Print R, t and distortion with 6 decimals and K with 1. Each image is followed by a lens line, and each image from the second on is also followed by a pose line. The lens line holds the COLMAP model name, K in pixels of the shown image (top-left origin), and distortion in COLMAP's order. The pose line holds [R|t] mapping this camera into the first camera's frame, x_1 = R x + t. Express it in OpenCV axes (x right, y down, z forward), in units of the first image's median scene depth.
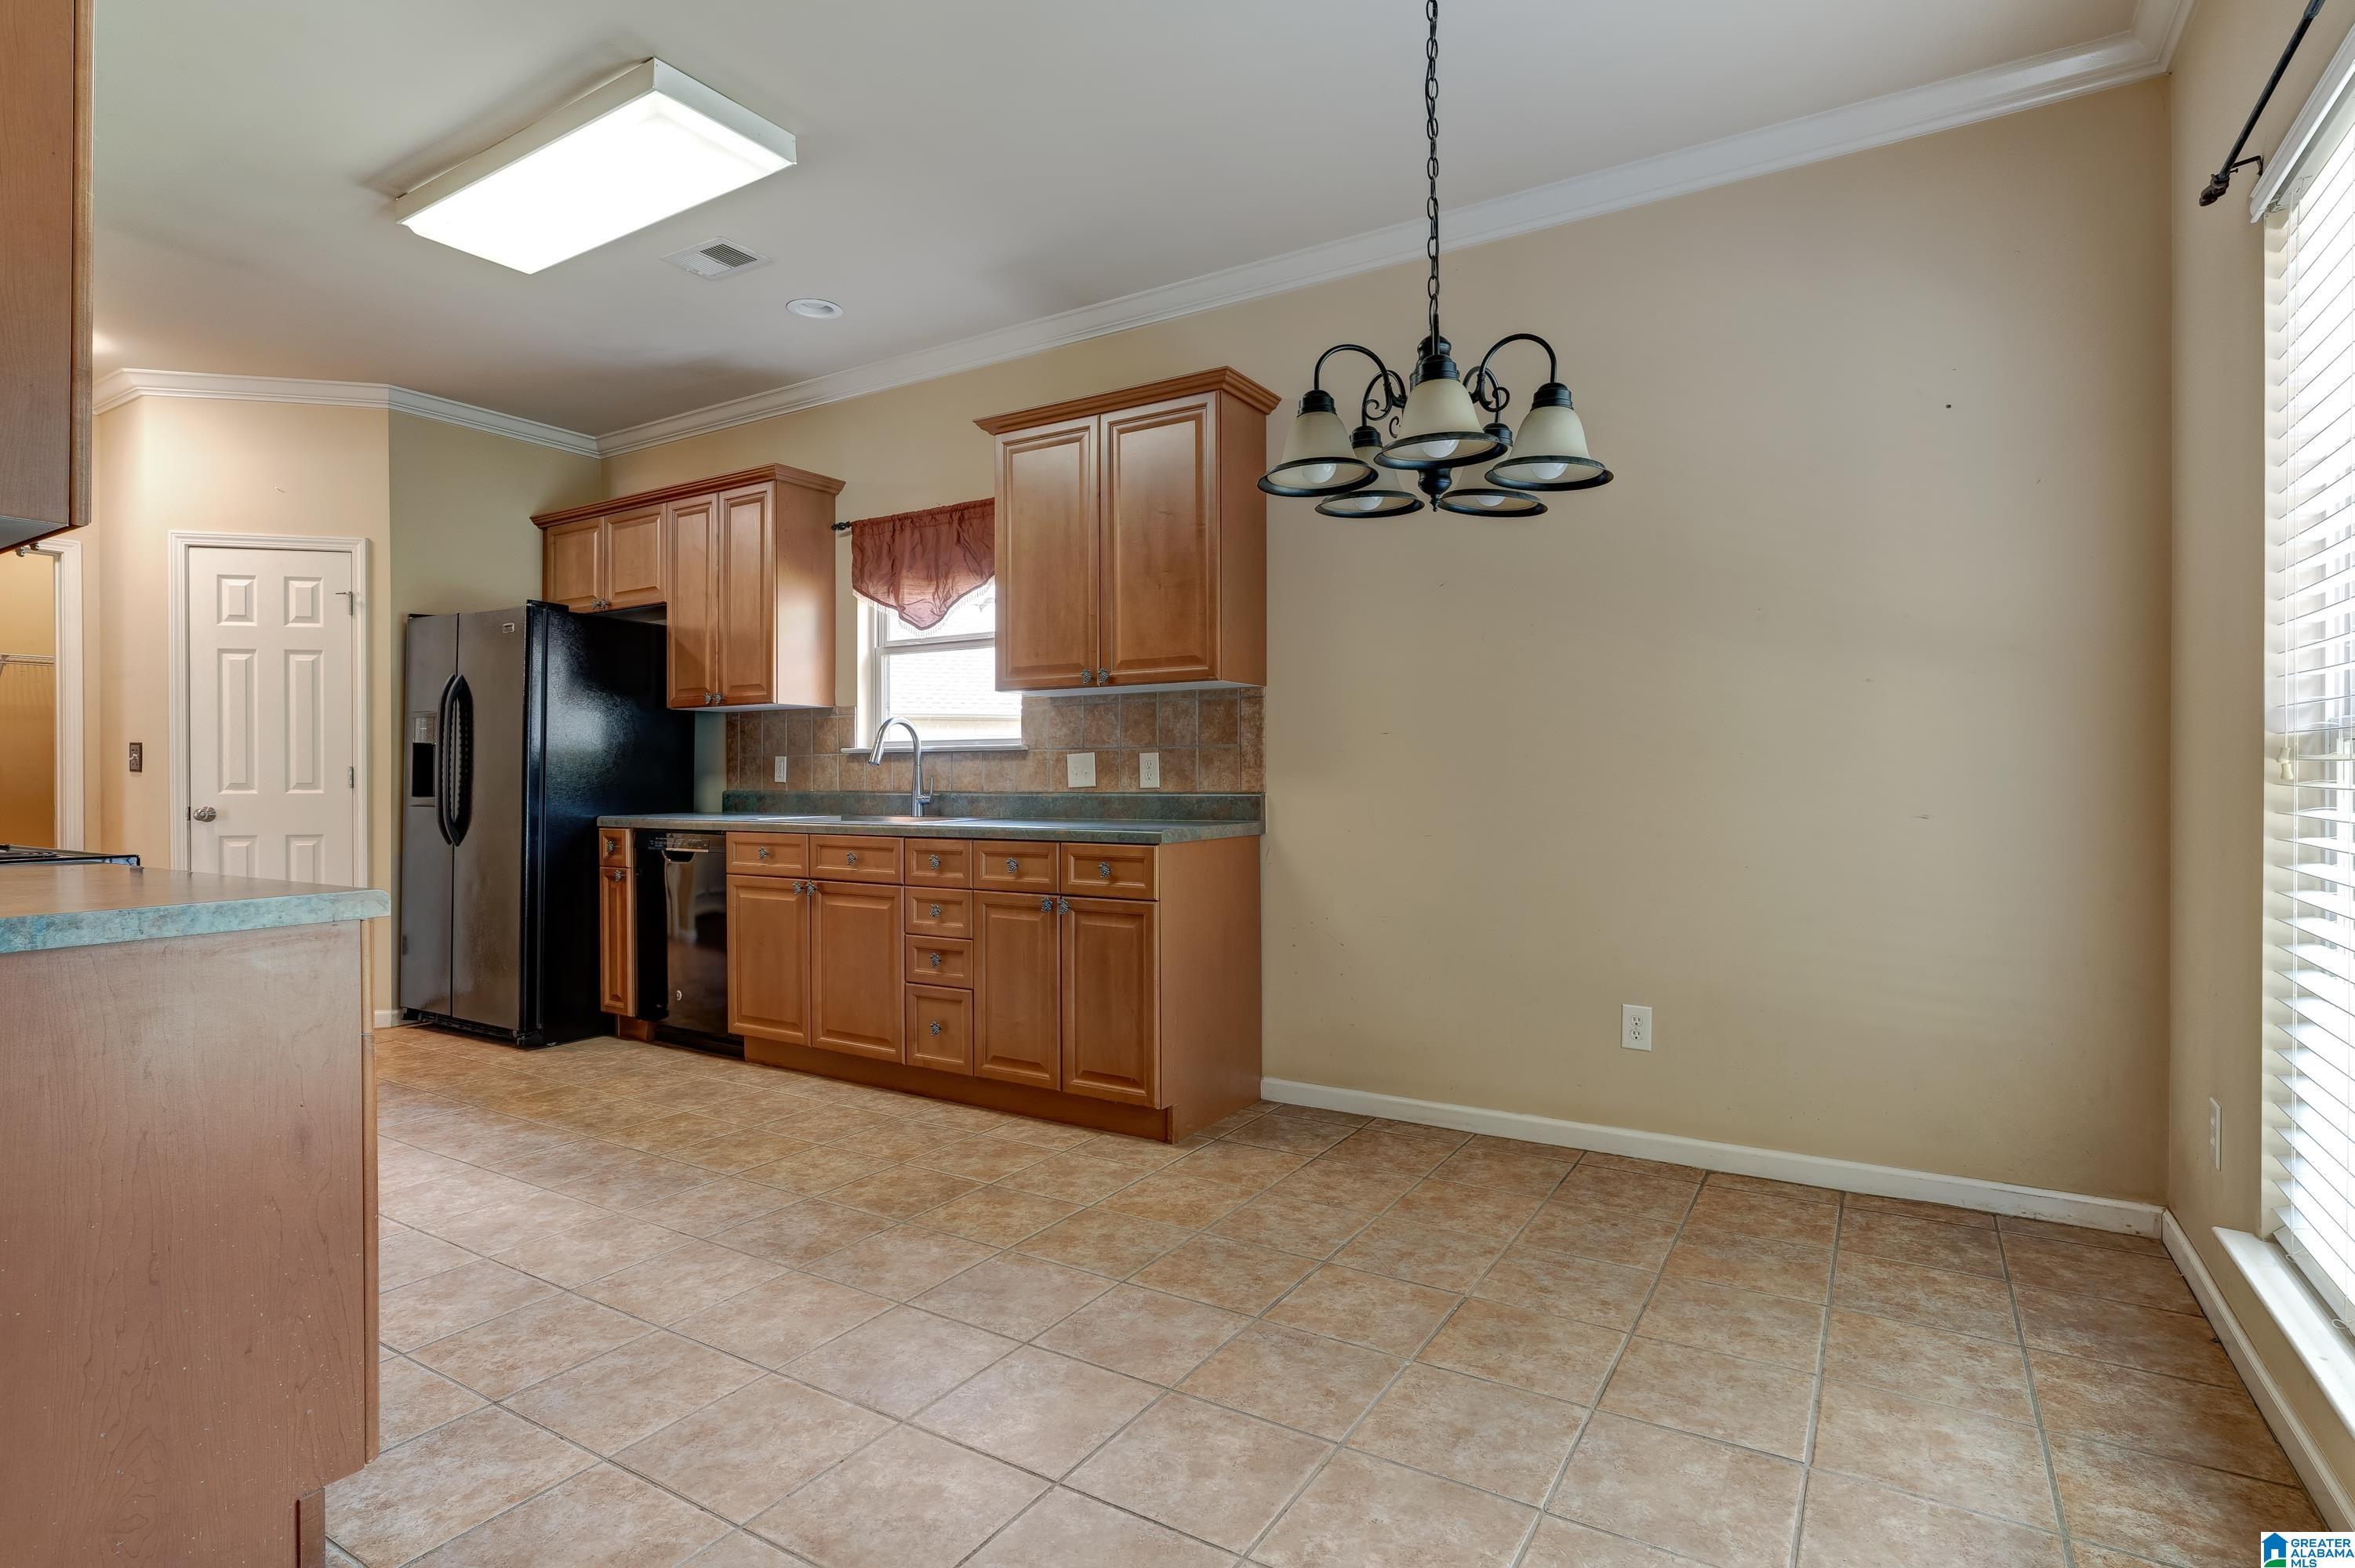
lens RADIAL K [[1178.0, 0, 1171.0], [0, 1178.0, 790.5], [0, 0, 1]] dist [-0.006847, 0.000480]
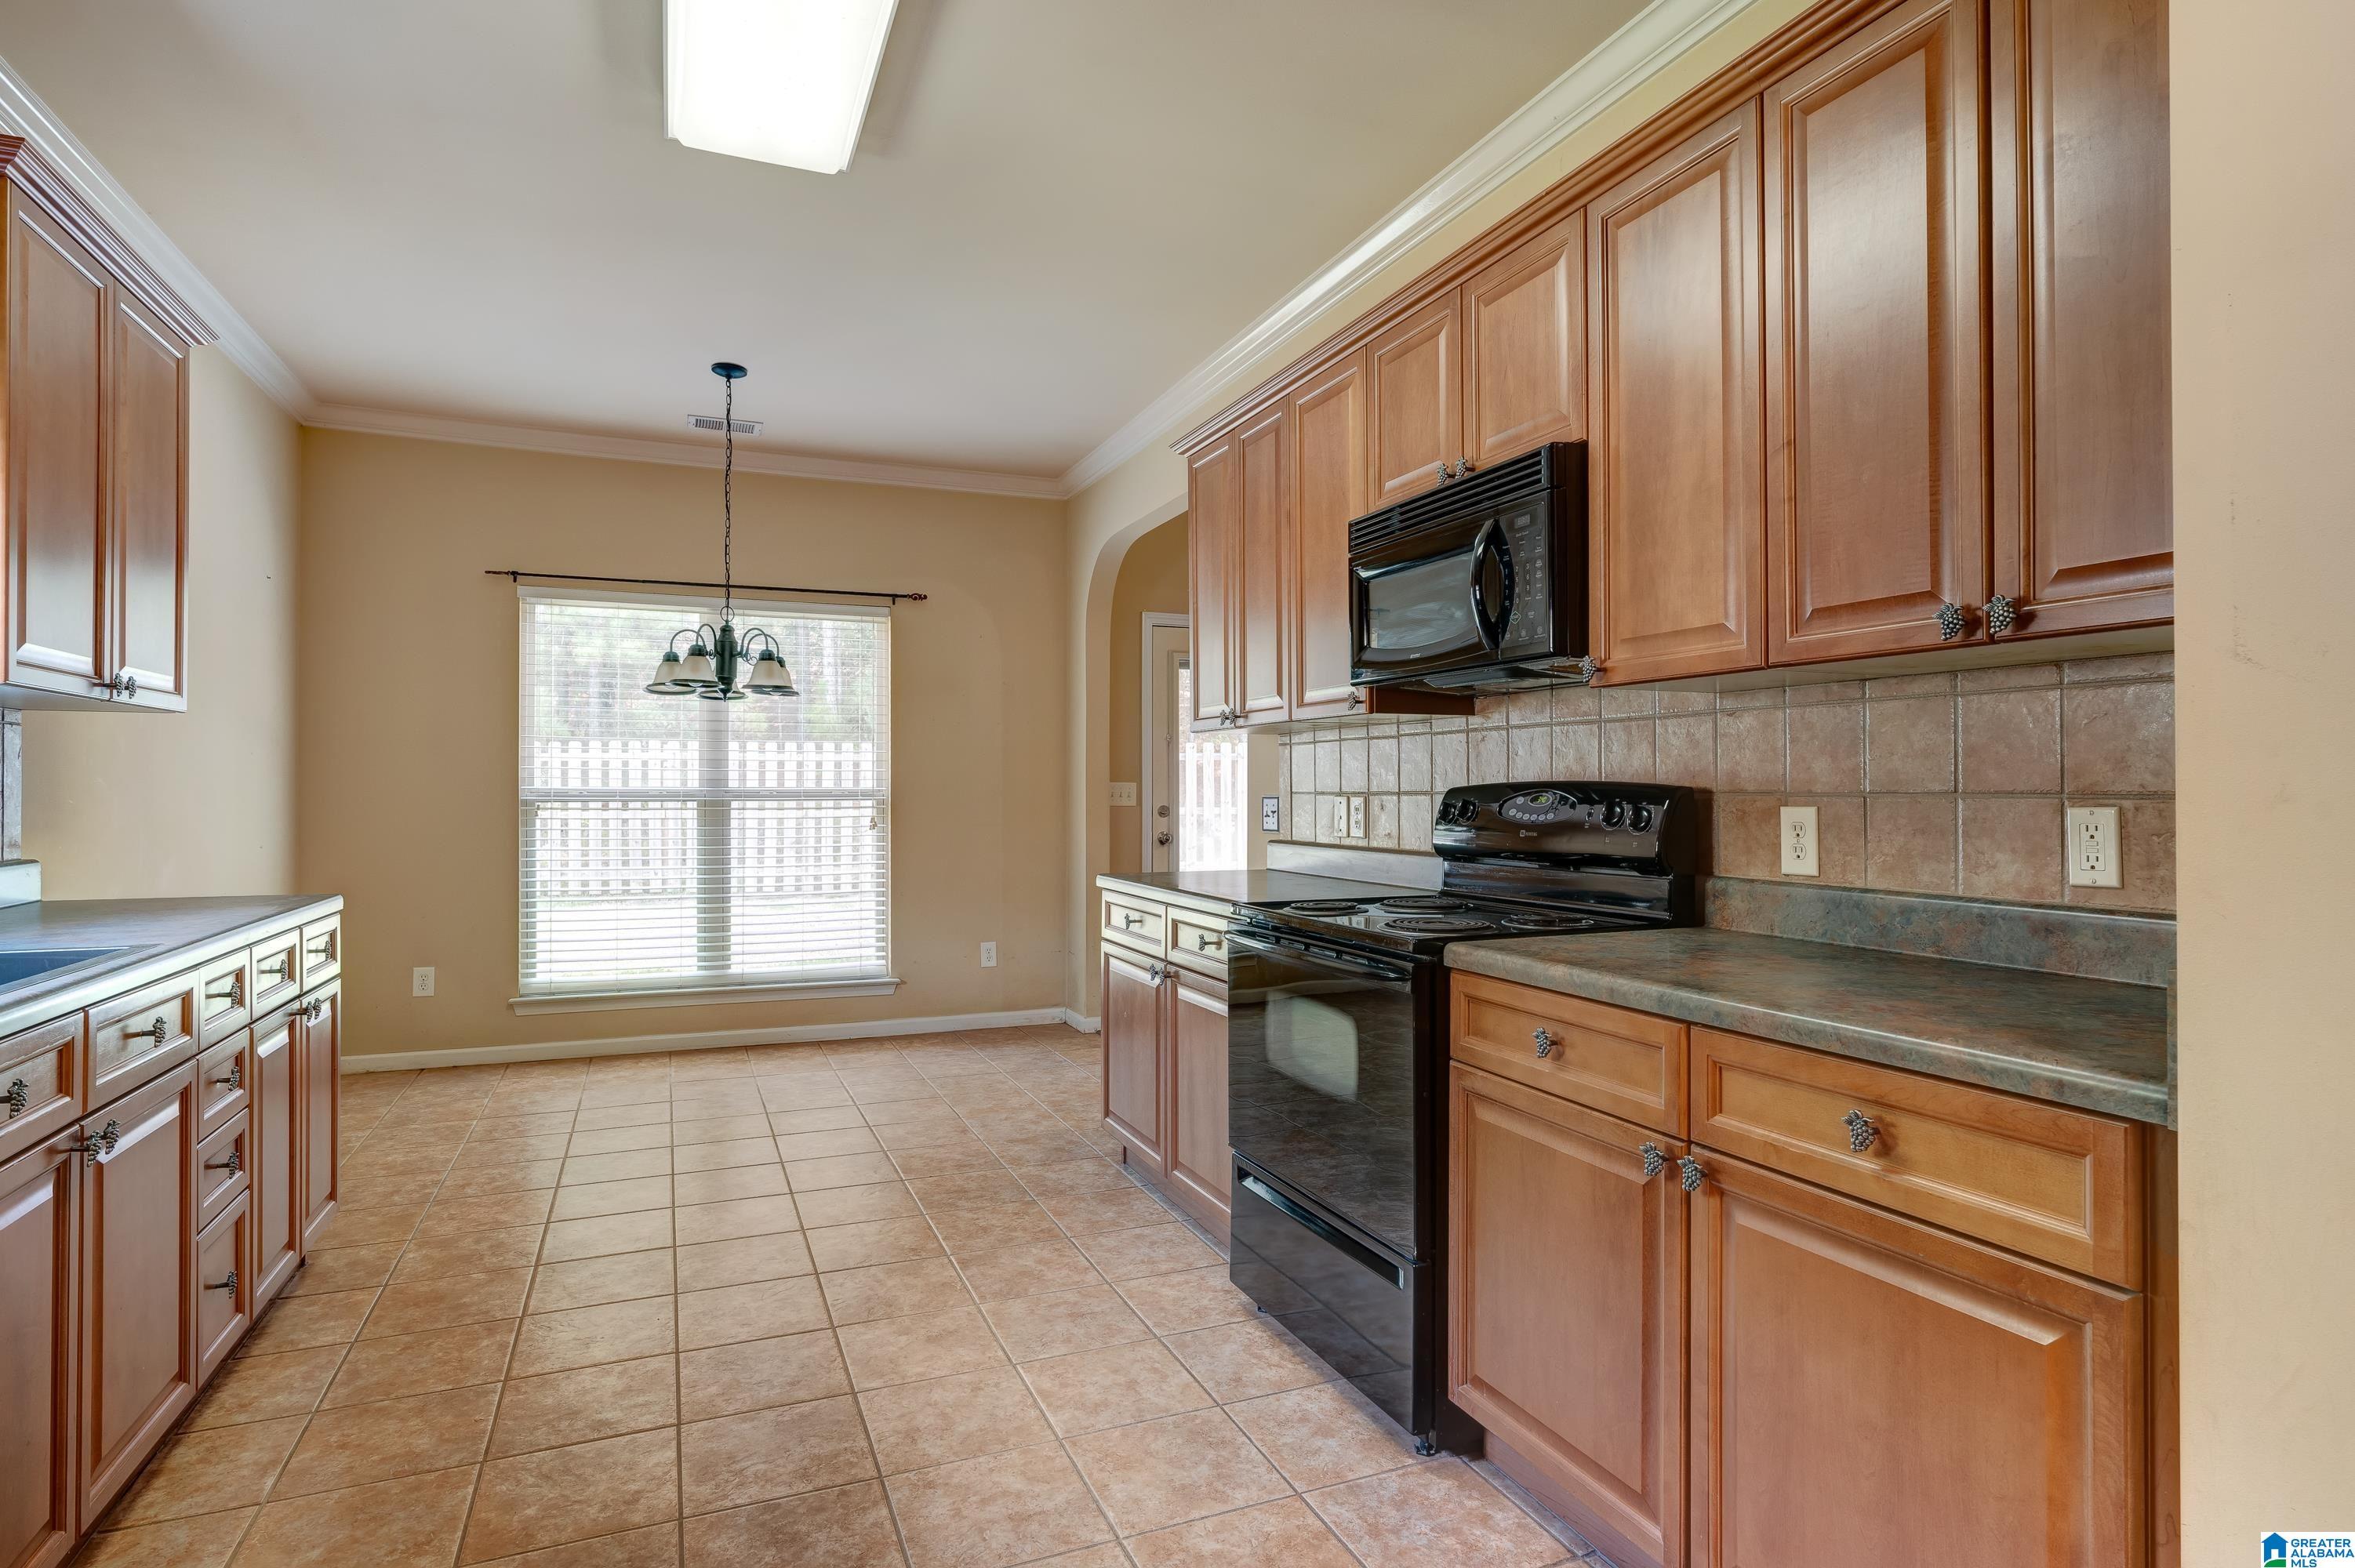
lens RADIAL K [[1231.9, 0, 1178.2], [0, 1231.9, 783.8], [0, 0, 1]] dist [-0.009315, 0.004119]
pose [[-0.816972, 0.005391, 0.576652, -1.139903], [0.008979, 0.999954, 0.003373, -0.050540], [-0.576607, 0.007933, -0.816983, 1.497843]]
